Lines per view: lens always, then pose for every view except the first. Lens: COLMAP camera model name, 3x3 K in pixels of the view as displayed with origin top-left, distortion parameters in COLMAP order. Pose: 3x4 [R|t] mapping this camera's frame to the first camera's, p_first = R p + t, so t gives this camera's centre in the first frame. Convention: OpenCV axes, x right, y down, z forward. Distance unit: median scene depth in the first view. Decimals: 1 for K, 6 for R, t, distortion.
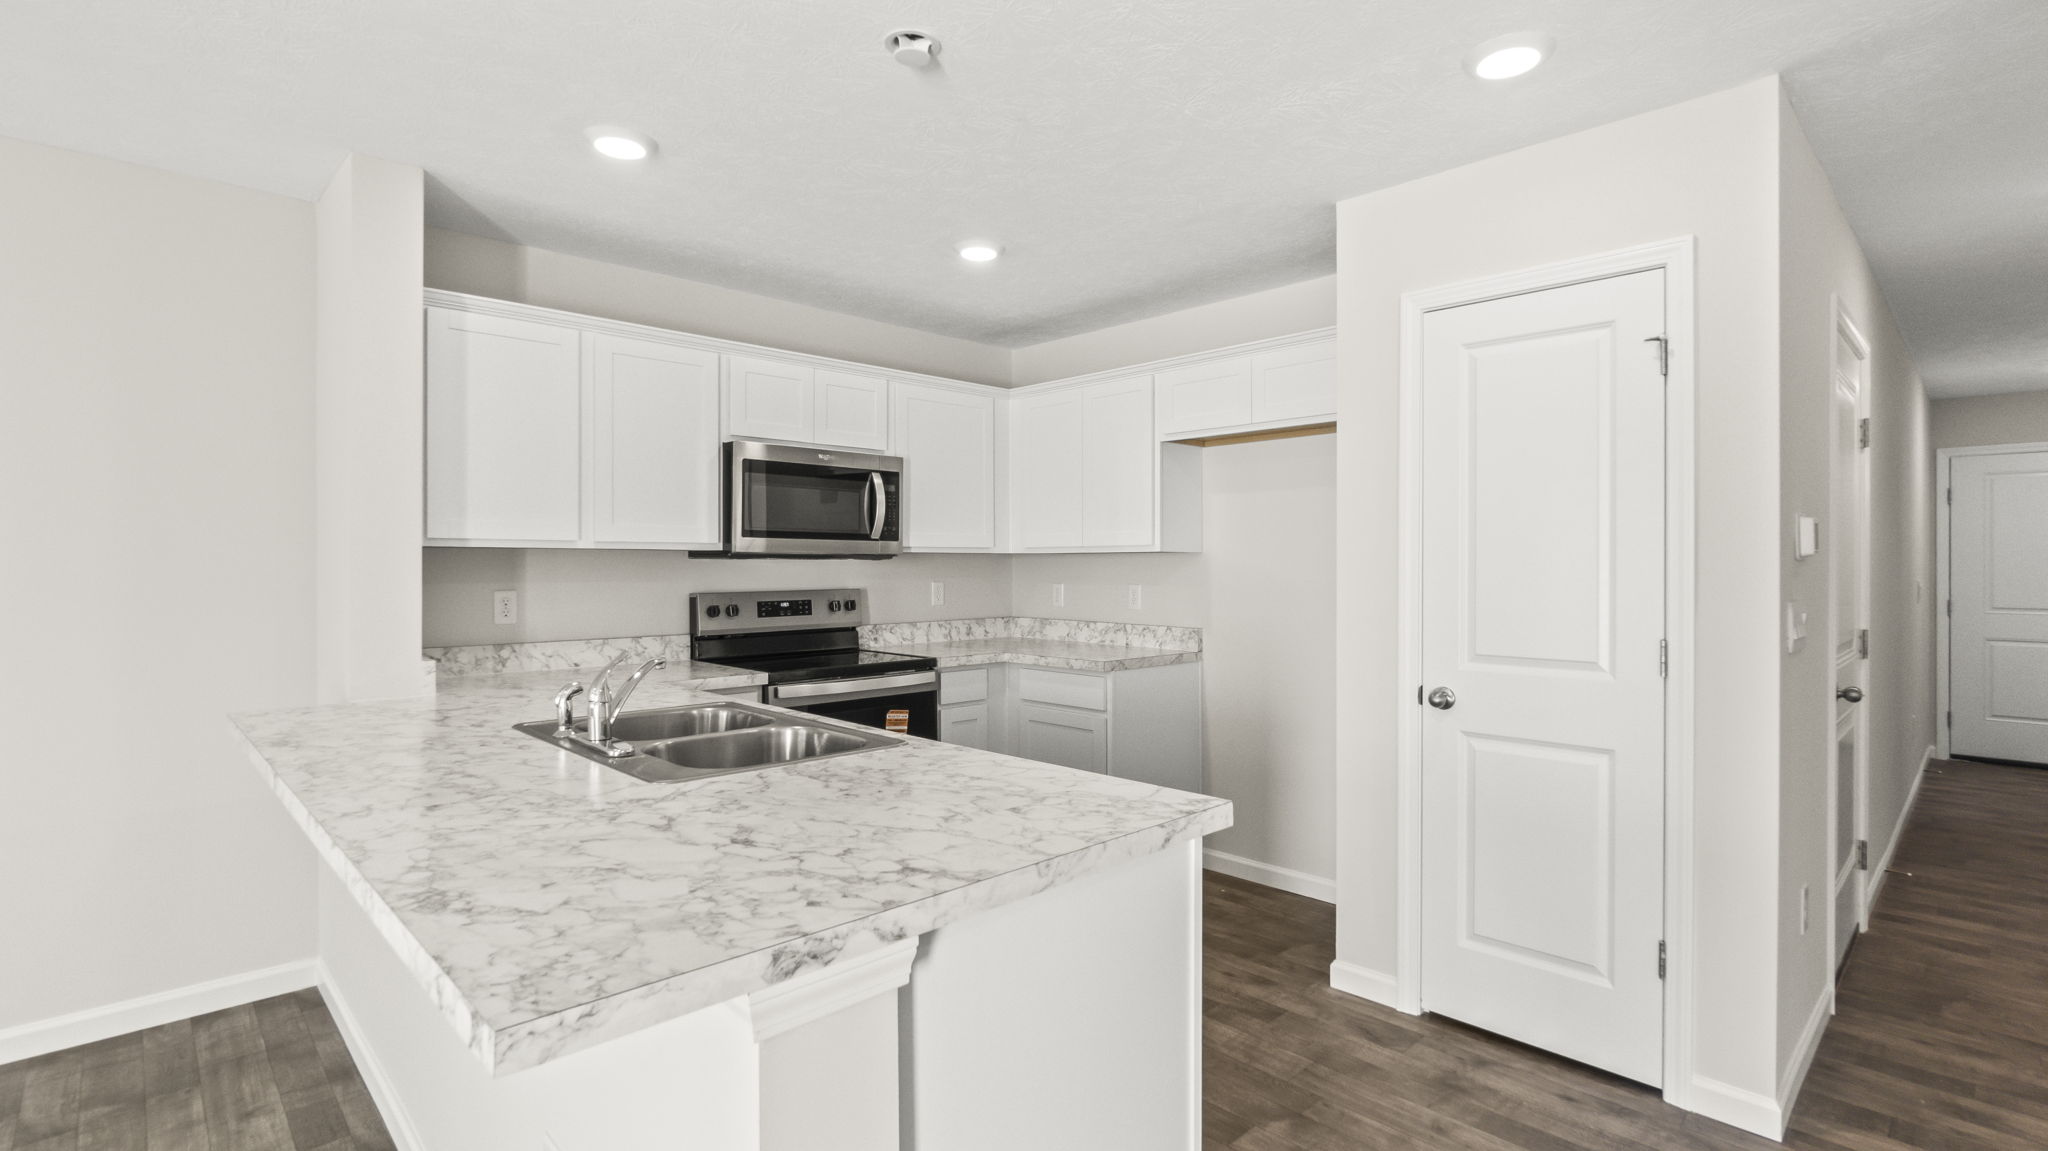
lens RADIAL K [[942.4, 0, 1036.9], [0, 942.4, 573.4], [0, 0, 1]] dist [0.000051, 0.000245]
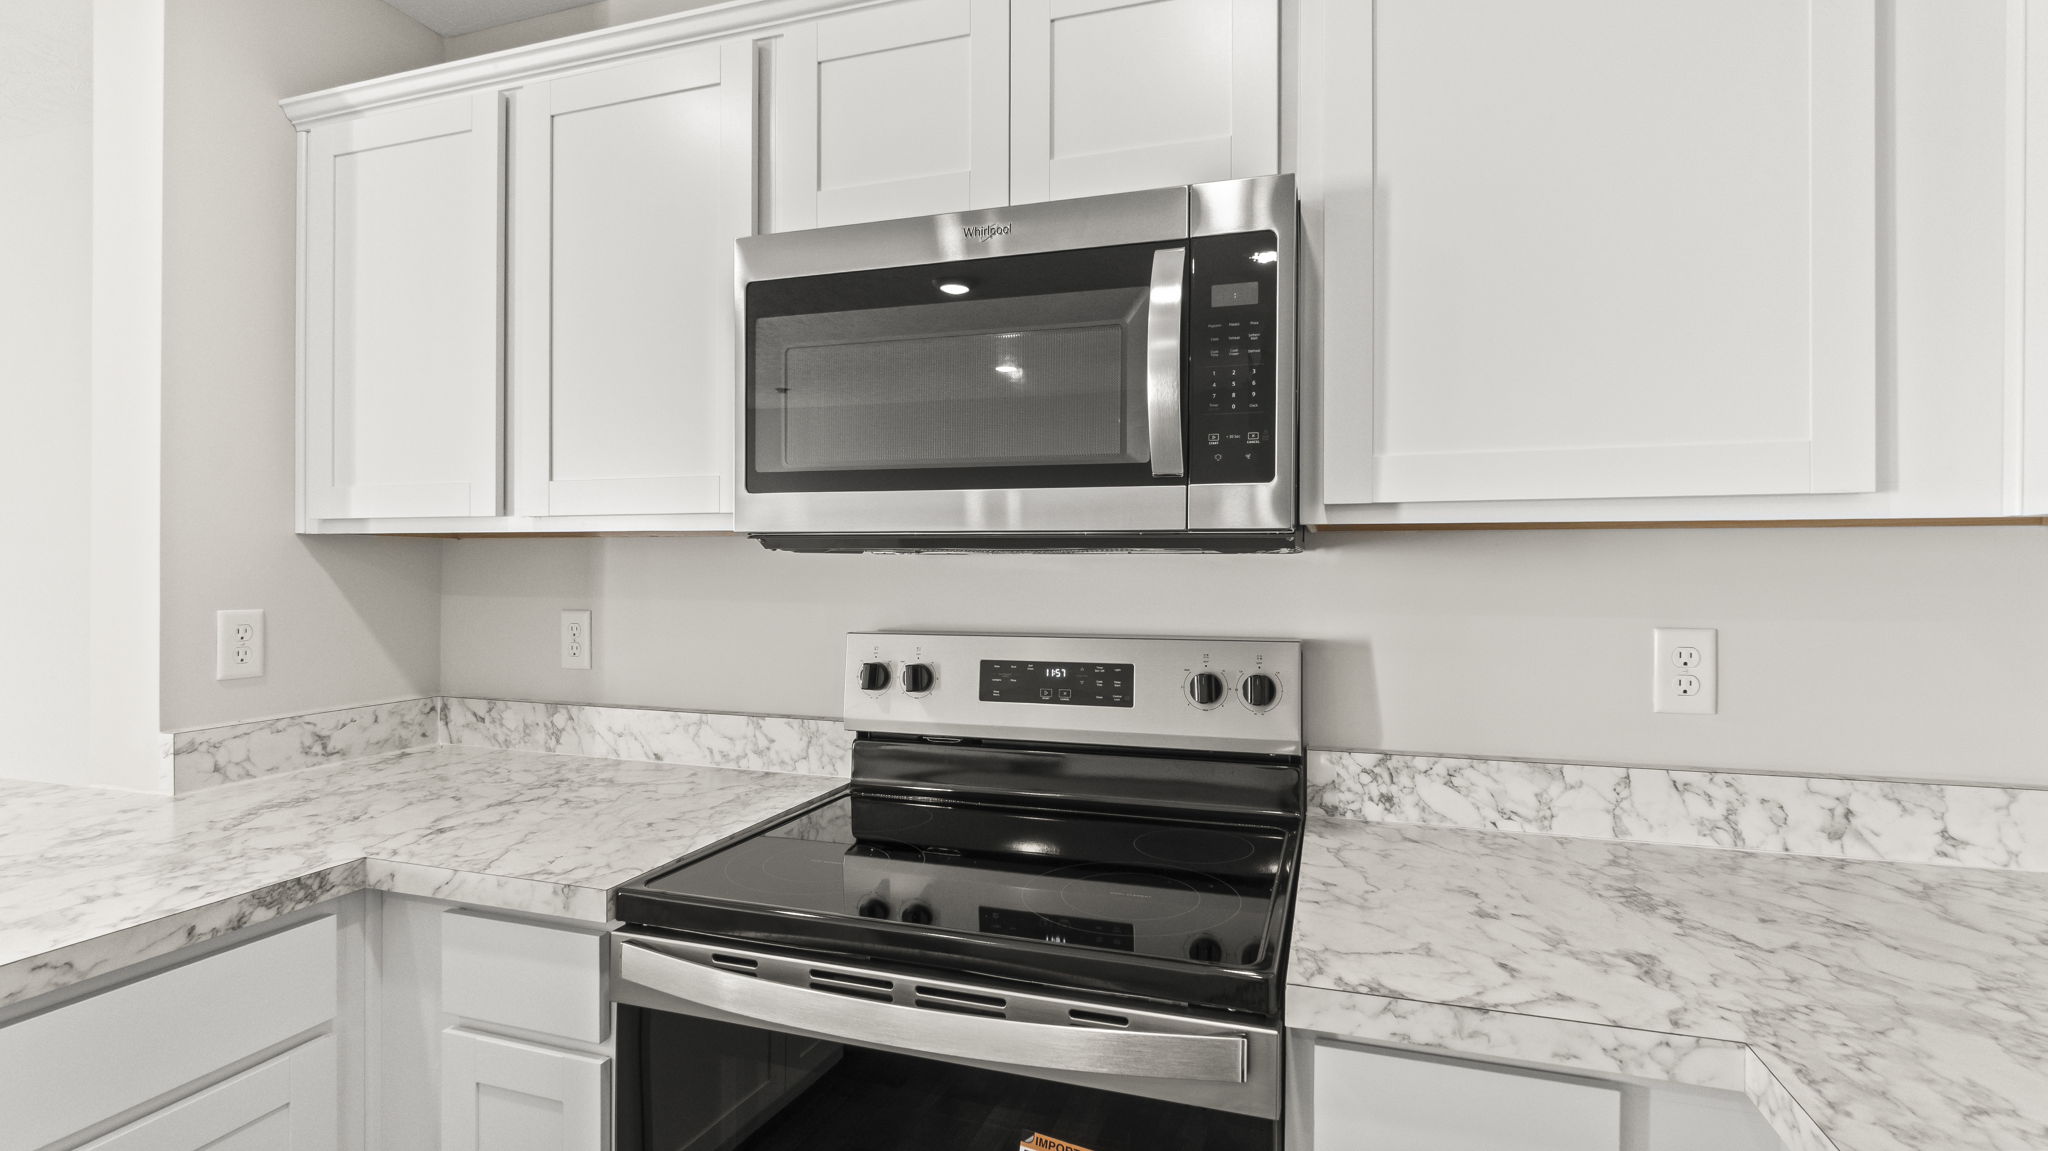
lens RADIAL K [[958.3, 0, 1024.0], [0, 958.3, 575.5], [0, 0, 1]] dist [-0.012123, 0.000867]
pose [[0.461542, 0.011661, -0.887042, 0.067309], [-0.010123, 0.999918, 0.007877, -0.008742], [0.887061, 0.005344, 0.461622, 0.820491]]
